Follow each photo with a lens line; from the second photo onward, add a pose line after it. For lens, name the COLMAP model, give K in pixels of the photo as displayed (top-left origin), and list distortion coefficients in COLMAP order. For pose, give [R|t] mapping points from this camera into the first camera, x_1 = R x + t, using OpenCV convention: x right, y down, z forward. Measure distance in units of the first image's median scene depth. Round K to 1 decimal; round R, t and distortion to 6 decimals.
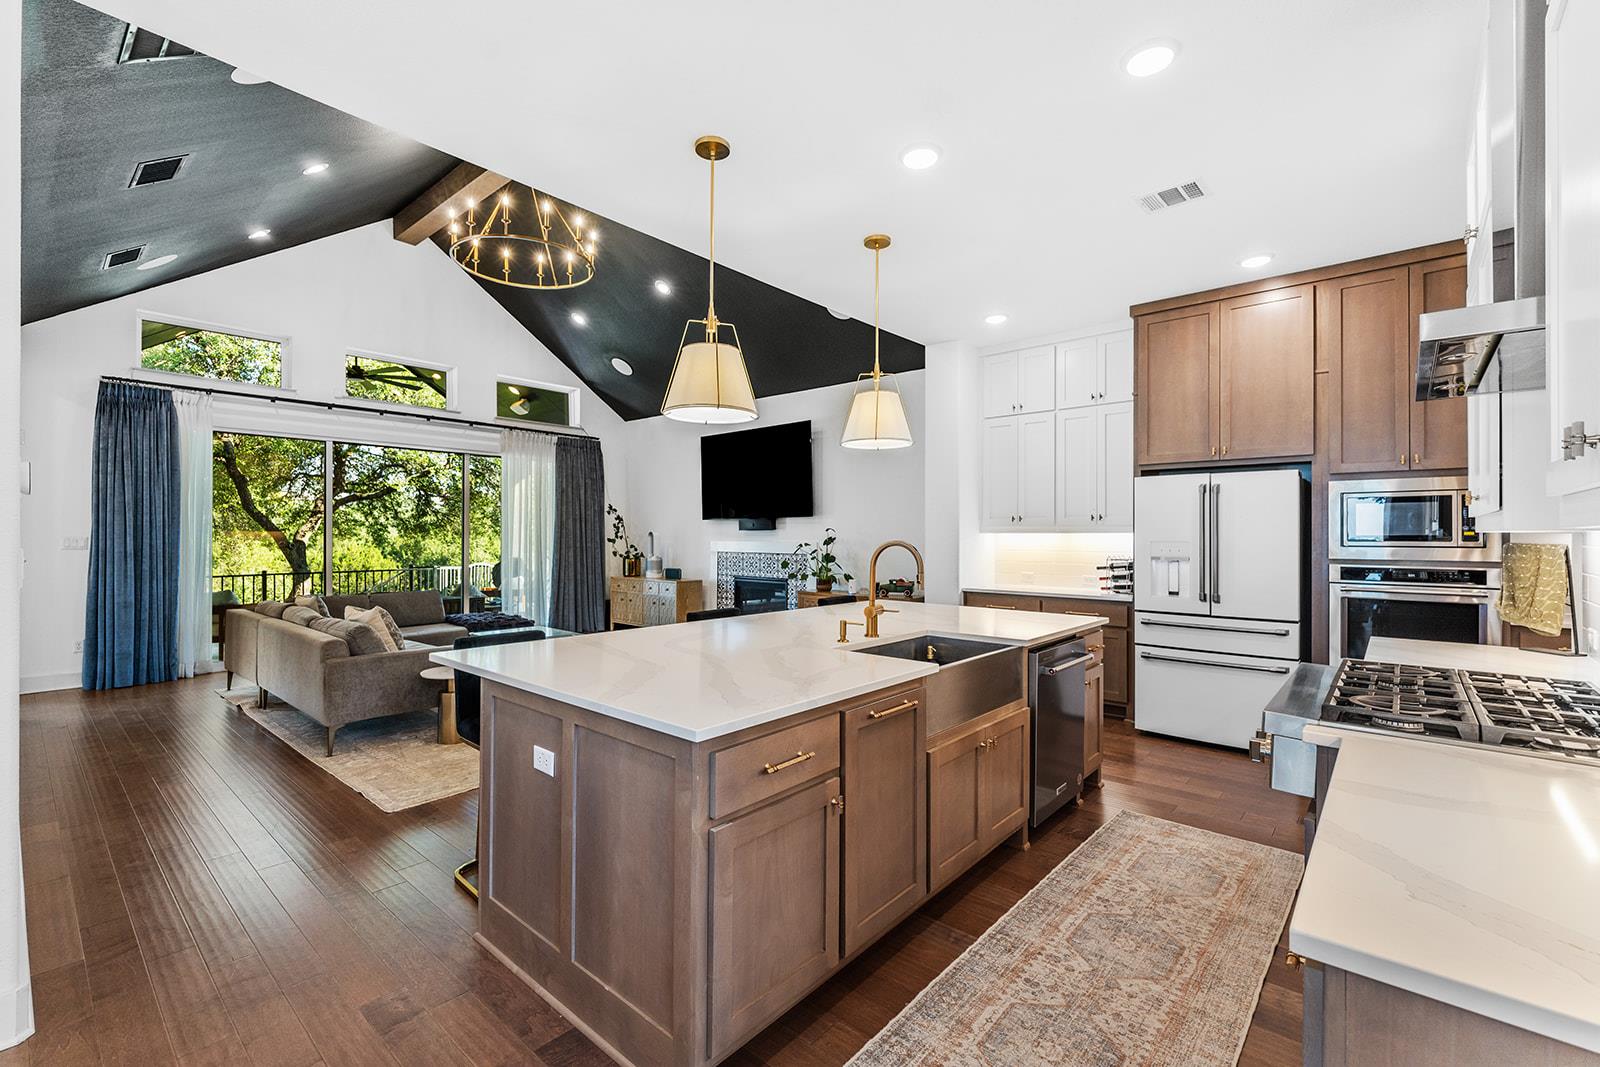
lens RADIAL K [[697.0, 0, 791.1], [0, 697.0, 536.5], [0, 0, 1]] dist [-0.002226, -0.001328]
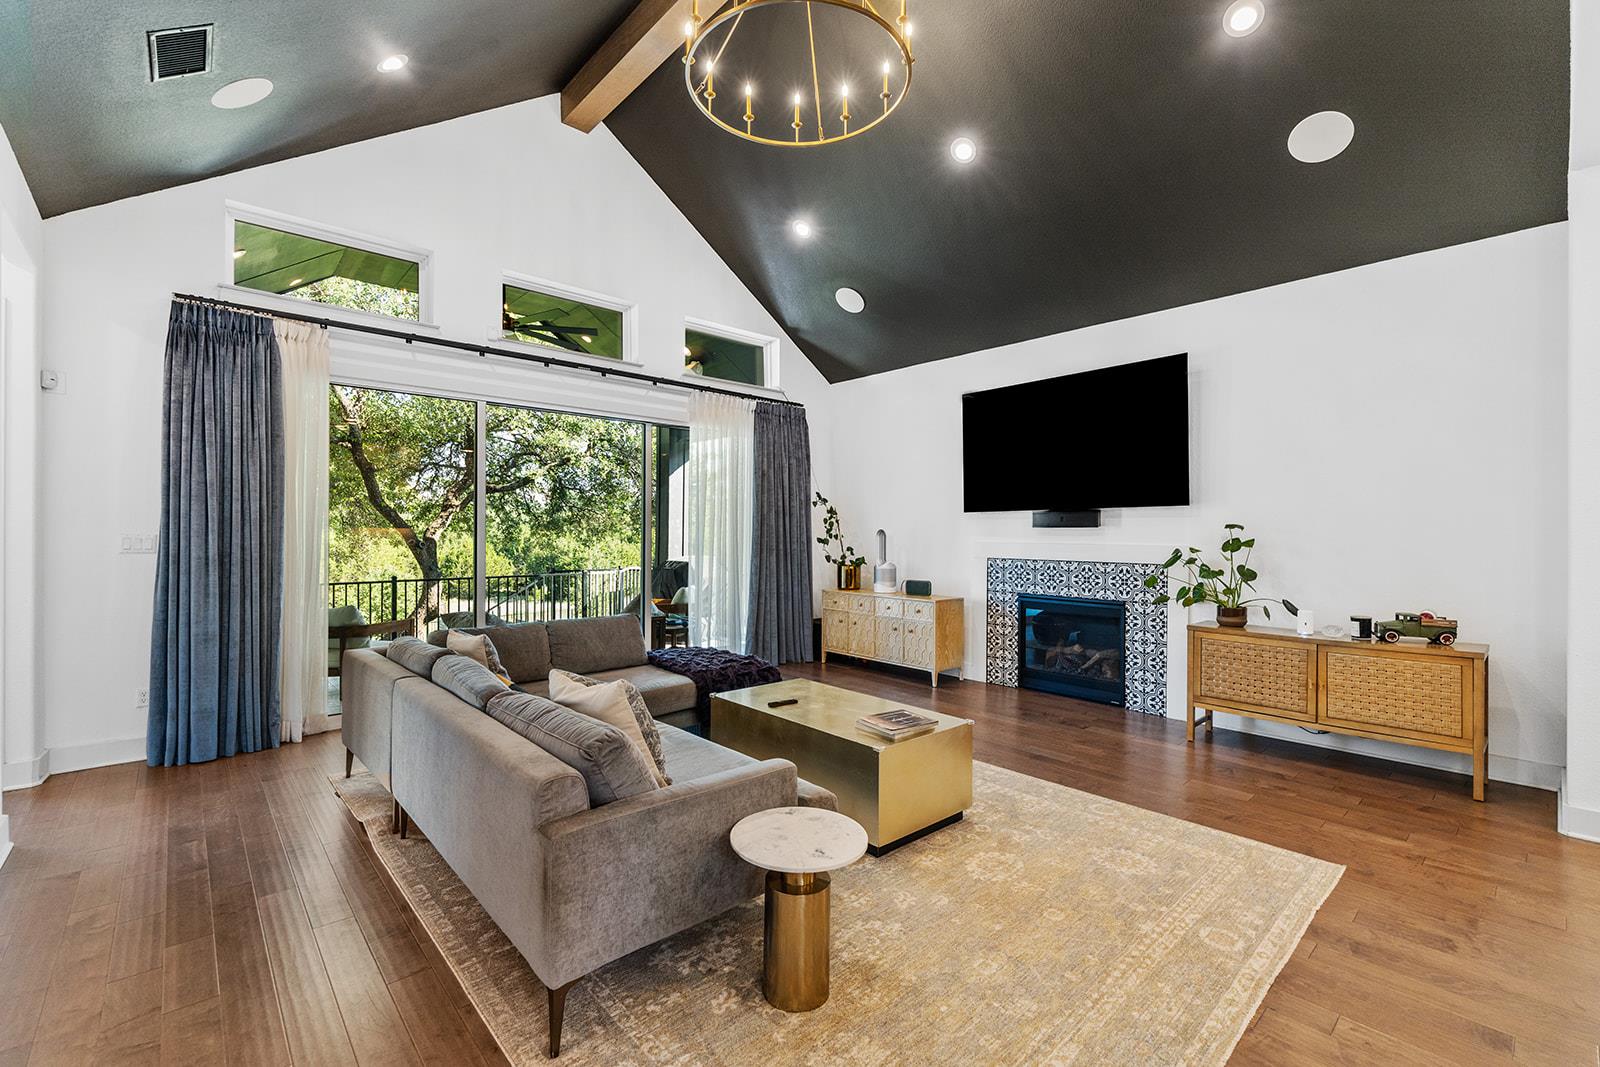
lens RADIAL K [[692.5, 0, 777.0], [0, 692.5, 537.6], [0, 0, 1]] dist [0.010625, -0.002469]
pose [[0.990507, 0.004073, -0.137404, -0.262939], [-0.003558, 0.999986, 0.003989, -0.000811], [0.137419, -0.003463, 0.990507, 0.334602]]
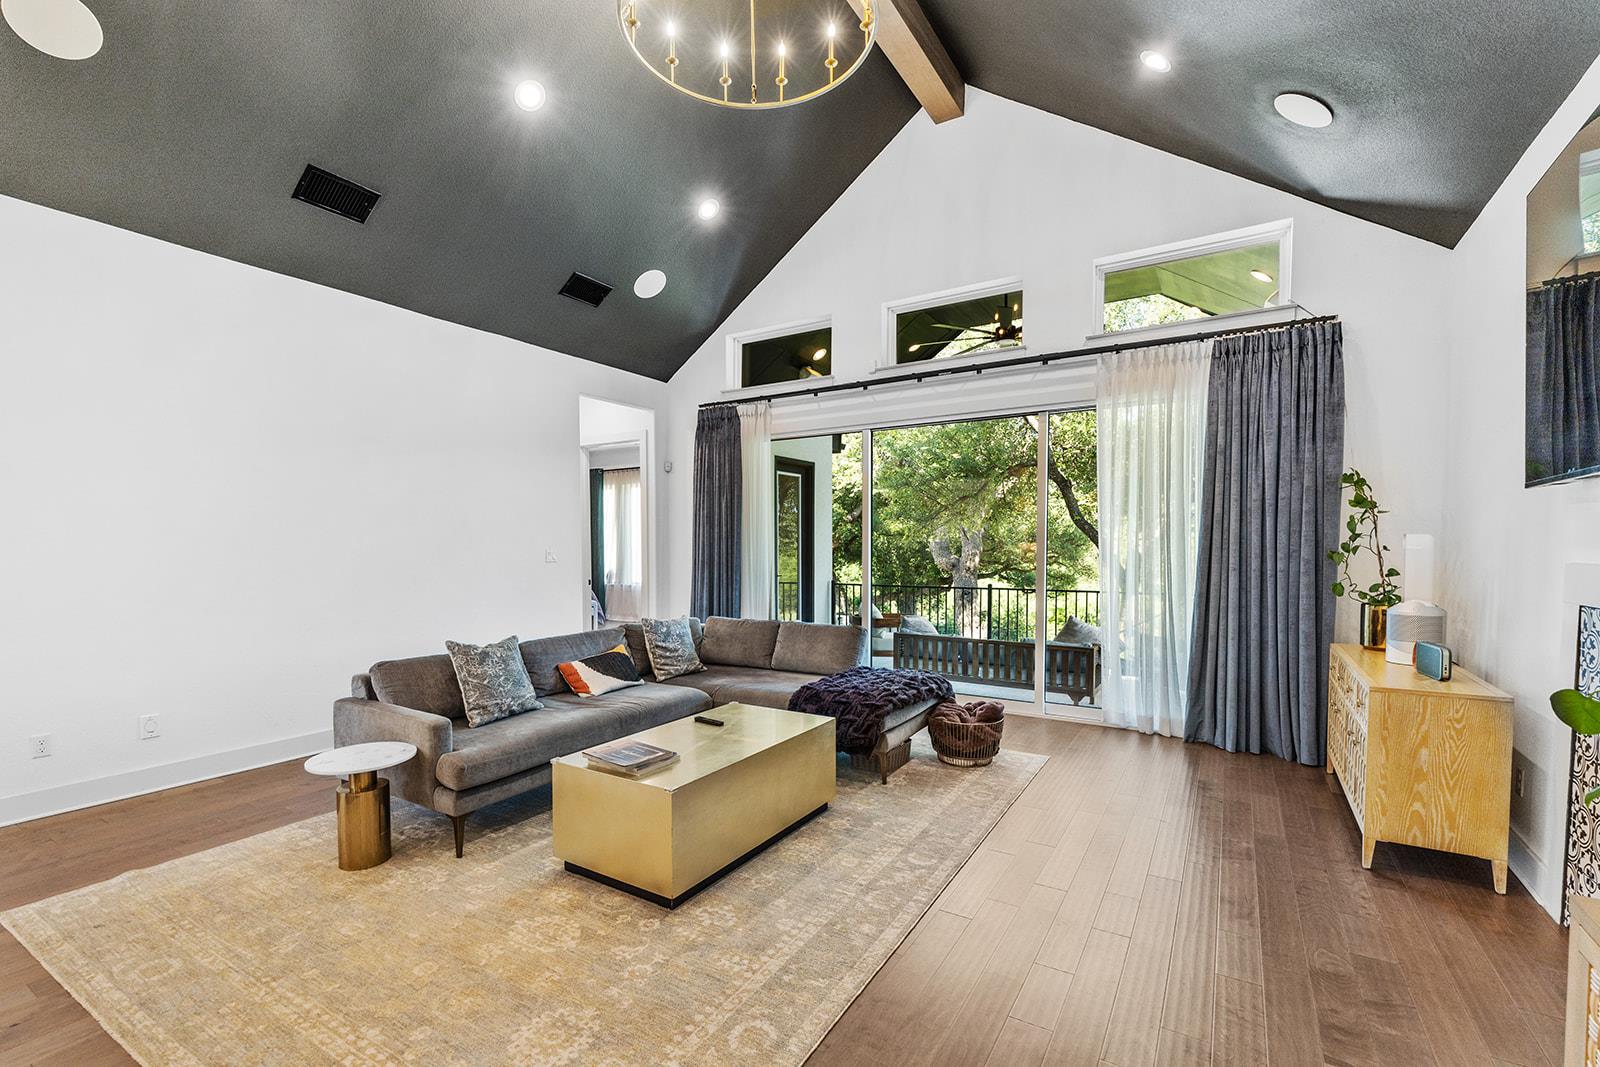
lens RADIAL K [[692.5, 0, 796.5], [0, 692.5, 582.1], [0, 0, 1]] dist [0.010625, -0.002469]
pose [[0.153164, 0.052324, -0.986815, 0.131638], [0.002437, 0.998574, 0.053325, -0.002430], [0.988198, -0.010572, 0.152818, 0.790620]]
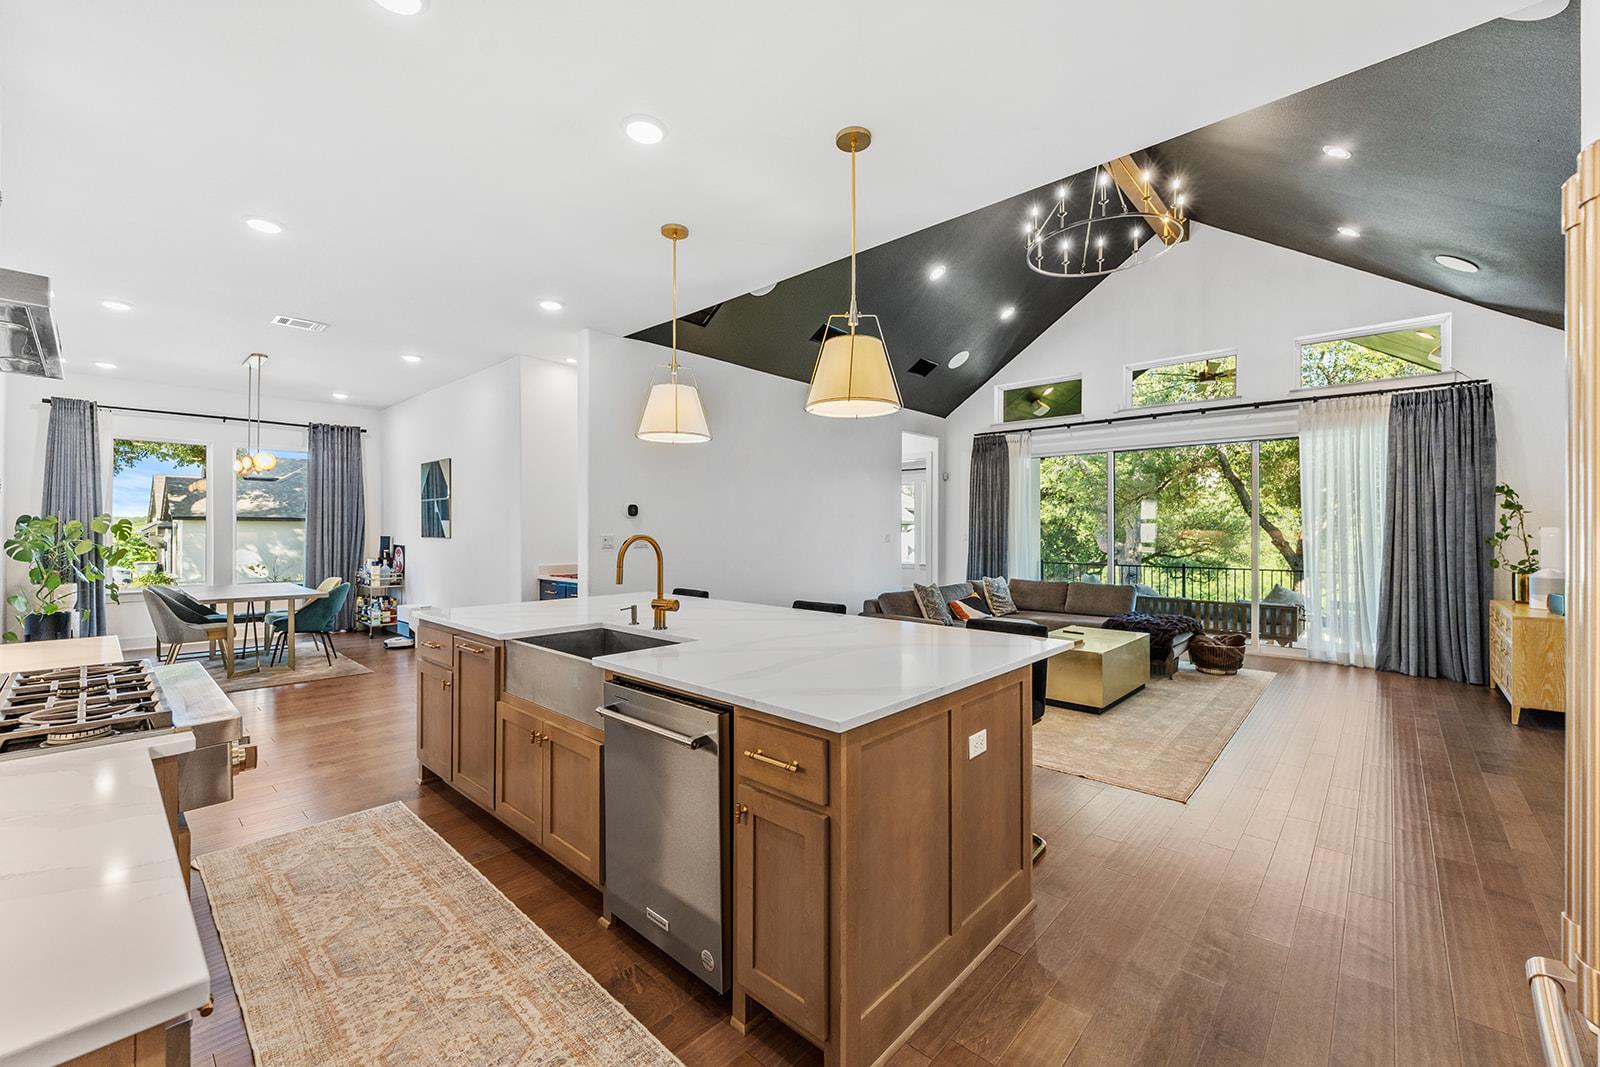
lens RADIAL K [[649.8, 0, 792.9], [0, 649.8, 535.2], [0, 0, 1]] dist [-0.003053, 0.000820]
pose [[-0.027140, 0.003925, -0.999624, 0.432493], [-0.004120, 0.999983, 0.004038, 0.000335], [0.999623, 0.004228, -0.027123, 0.498919]]
